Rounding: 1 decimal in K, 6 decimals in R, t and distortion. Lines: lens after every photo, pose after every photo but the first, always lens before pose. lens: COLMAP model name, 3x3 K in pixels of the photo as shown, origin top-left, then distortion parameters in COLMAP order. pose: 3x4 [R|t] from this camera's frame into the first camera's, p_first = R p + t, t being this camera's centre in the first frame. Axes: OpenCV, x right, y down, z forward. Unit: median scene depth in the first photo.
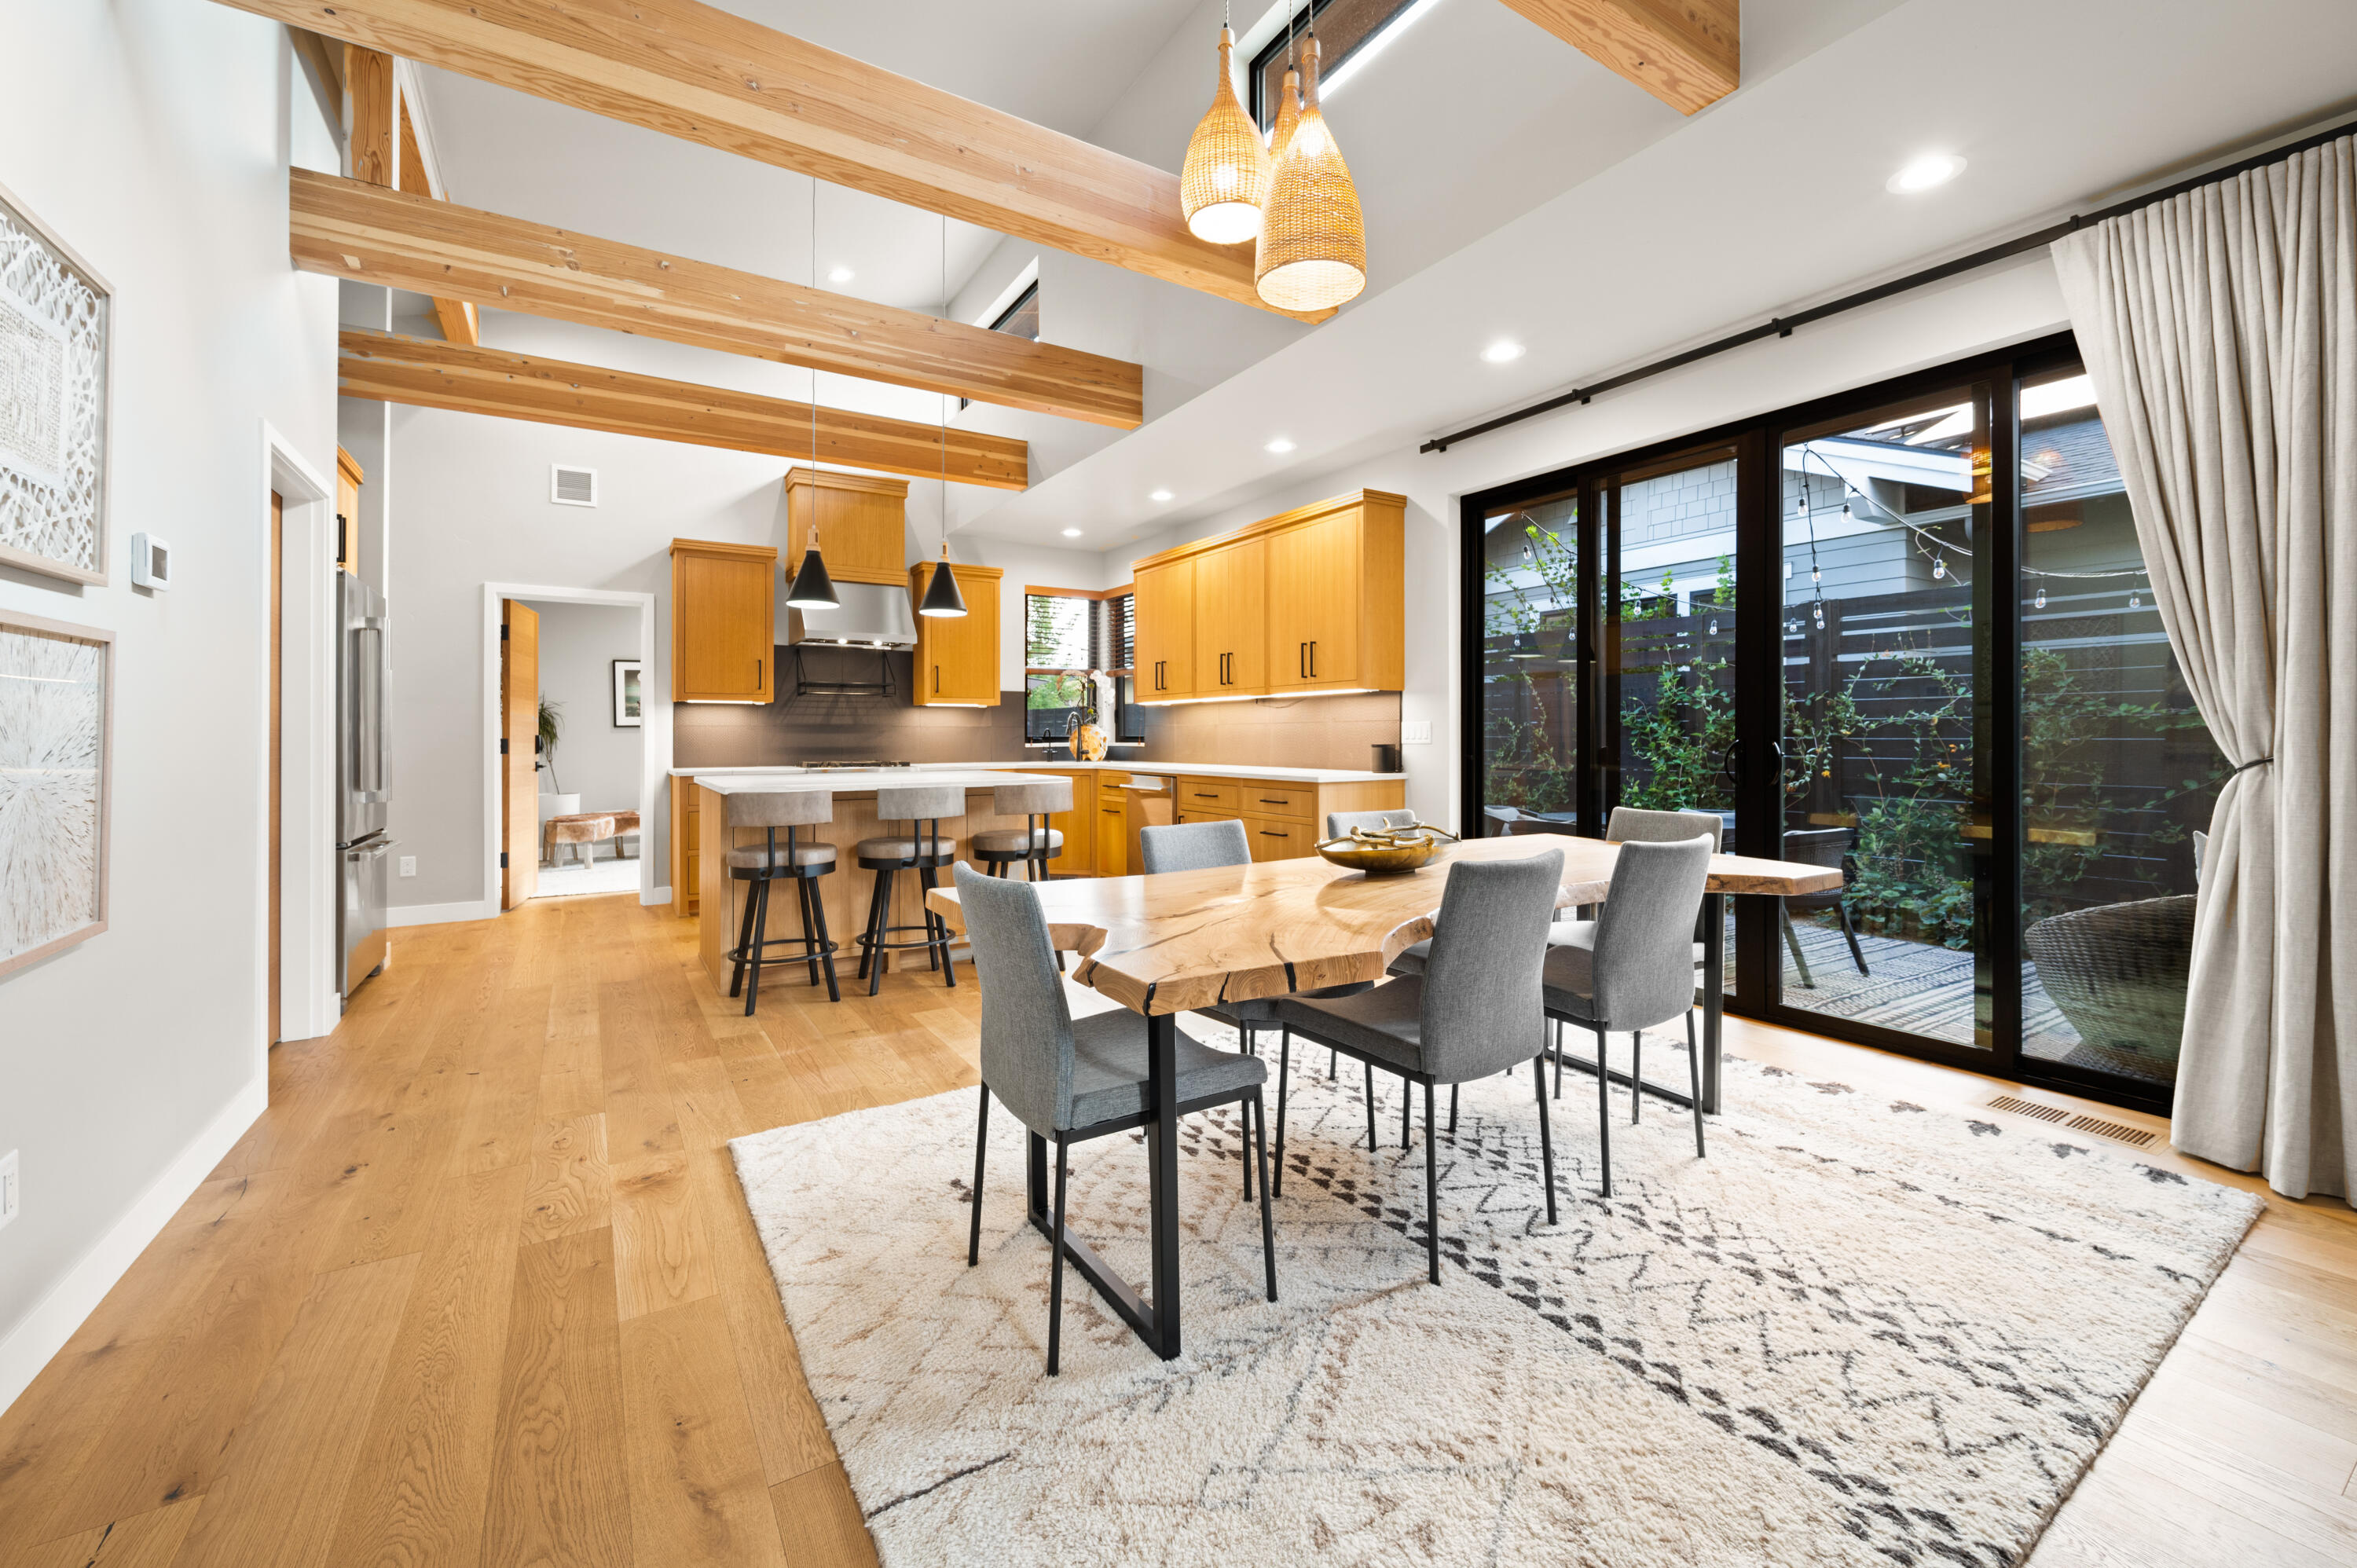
lens RADIAL K [[969.4, 0, 1174.4], [0, 969.4, 735.0], [0, 0, 1]] dist [0.000017, -0.000019]
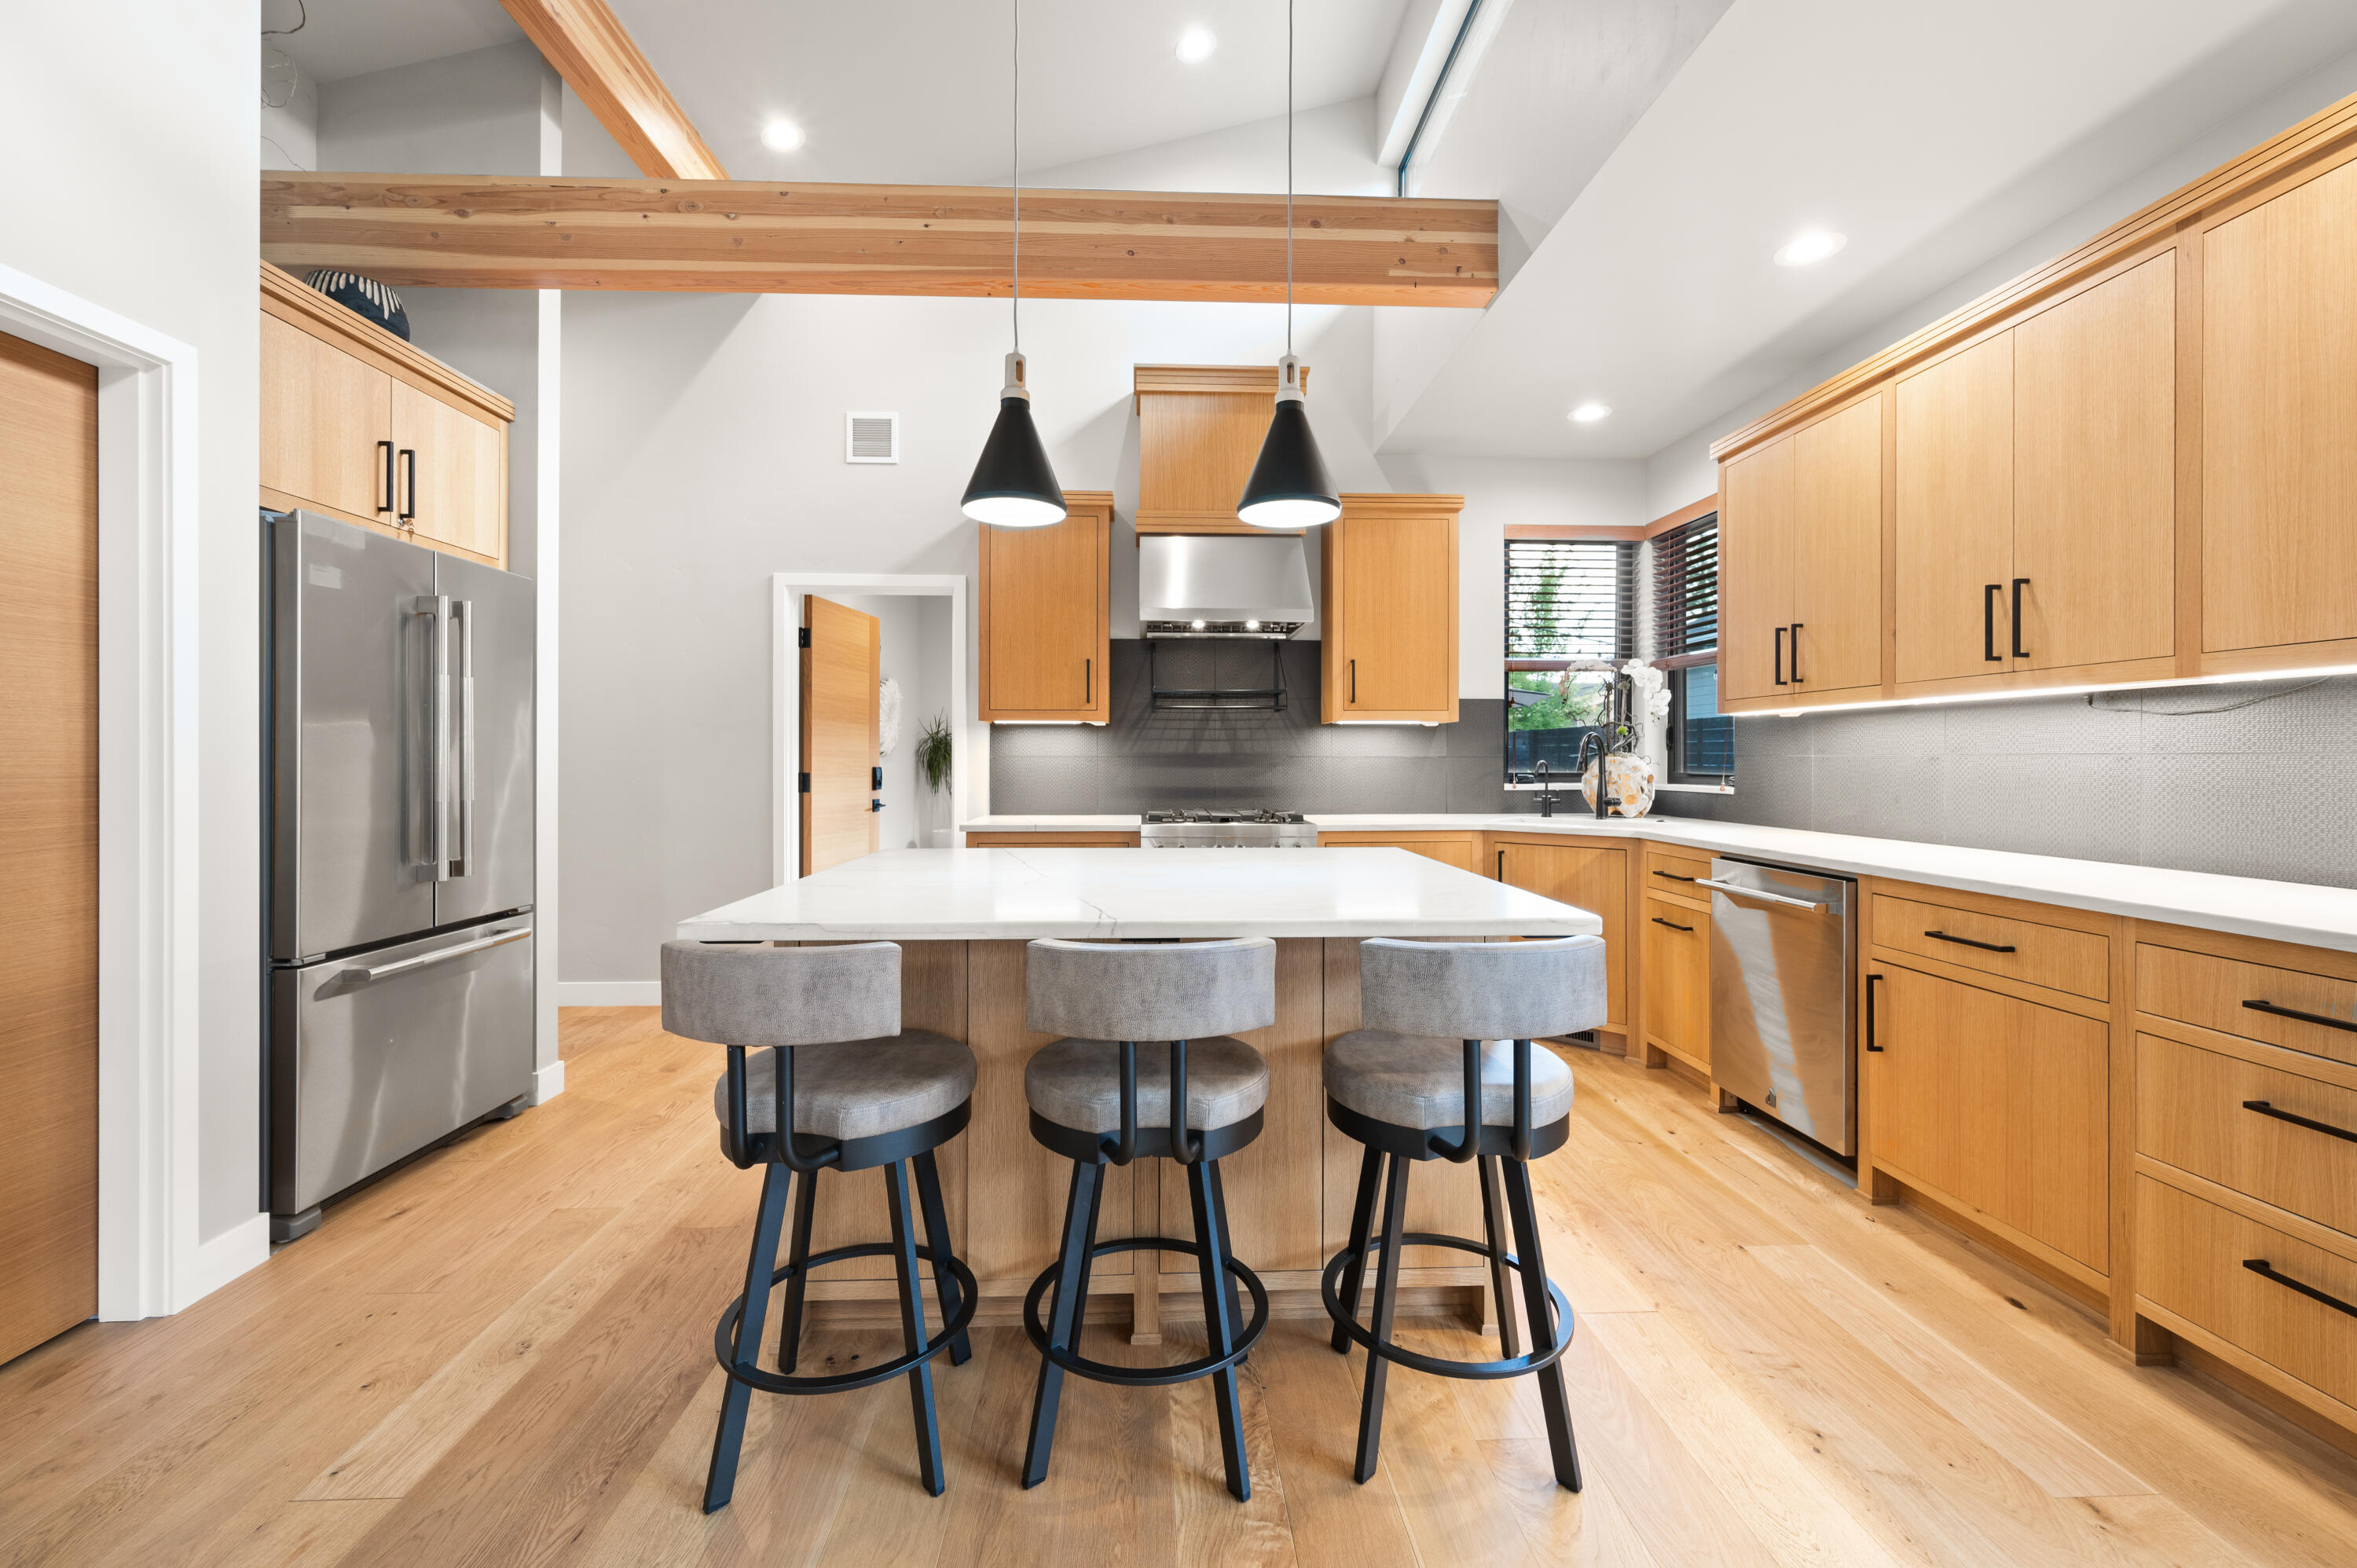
lens RADIAL K [[936.0, 0, 1175.3], [0, 936.0, 761.4], [0, 0, 1]] dist [0.000327, 0.000185]
pose [[0.871918, 0.004472, -0.489631, -0.050957], [-0.001611, 0.999979, 0.006265, -0.009762], [0.489648, -0.004674, 0.871907, 0.429709]]
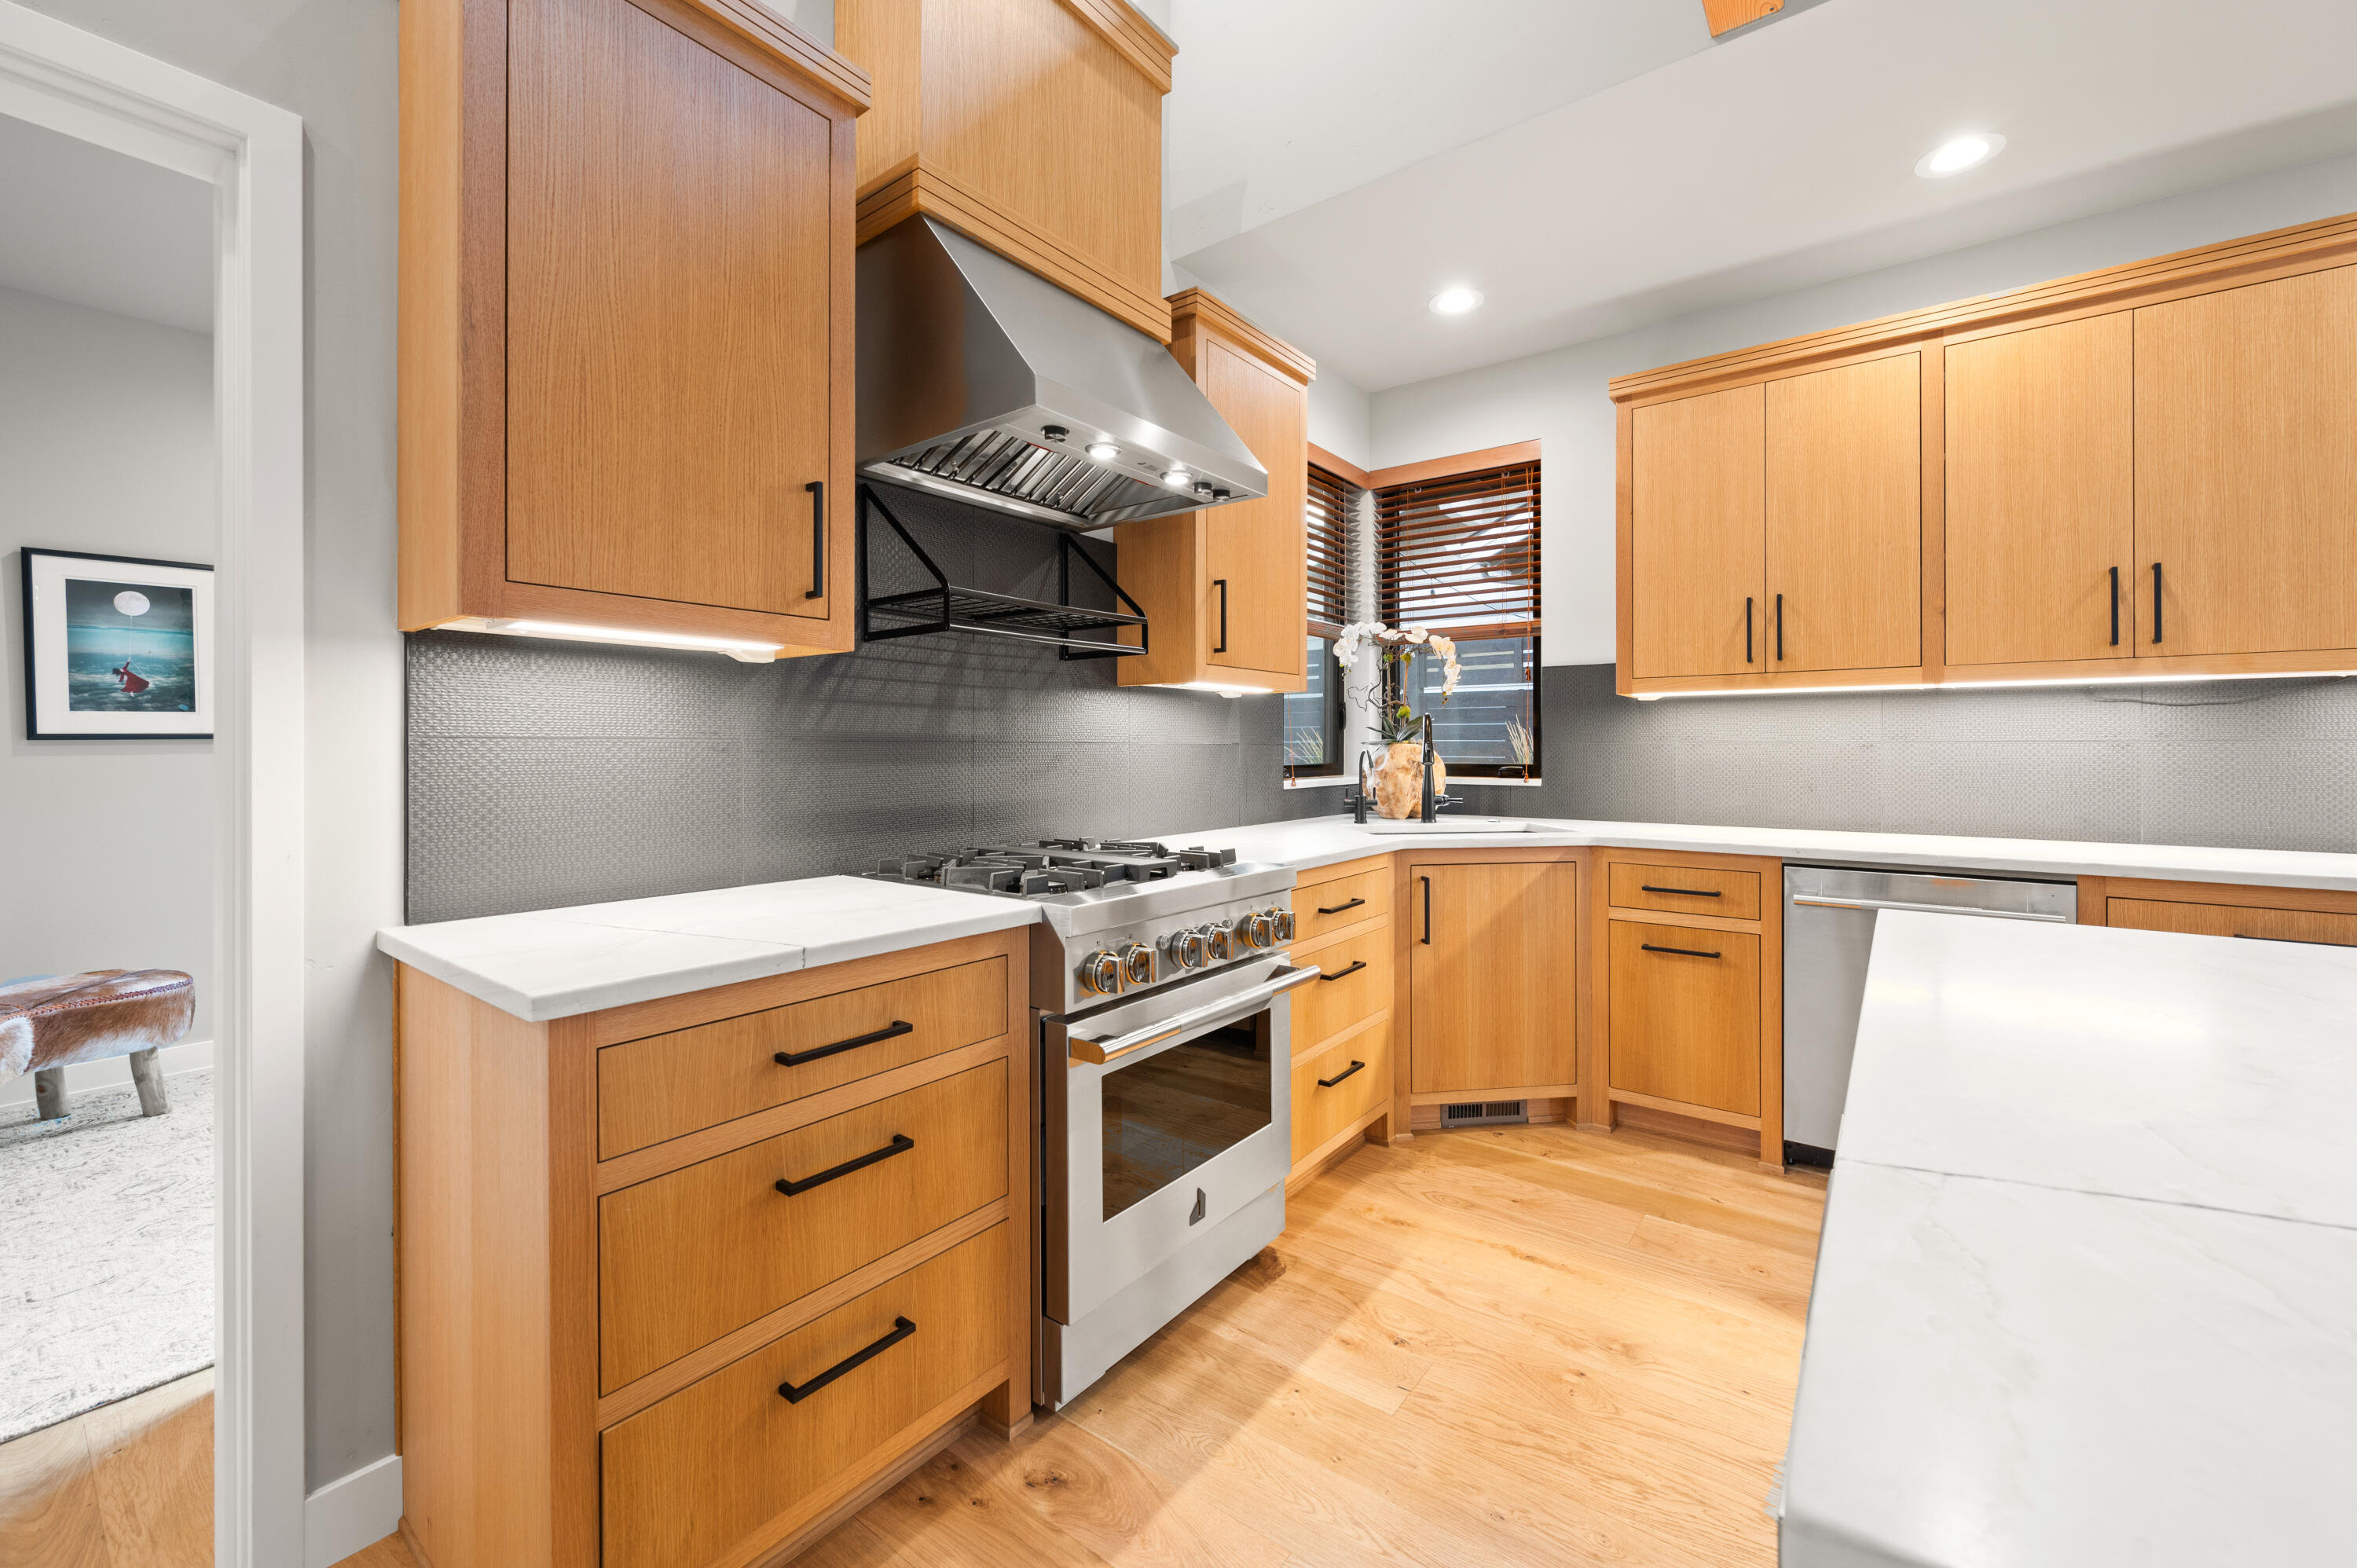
lens RADIAL K [[943.4, 0, 1172.7], [0, 943.4, 753.1], [0, 0, 1]] dist [0.001174, 0.000228]
pose [[0.934891, 0.001243, 0.354932, -0.399636], [-0.003675, 0.999974, 0.006176, -0.007194], [-0.354916, -0.007078, 0.934872, 0.682420]]
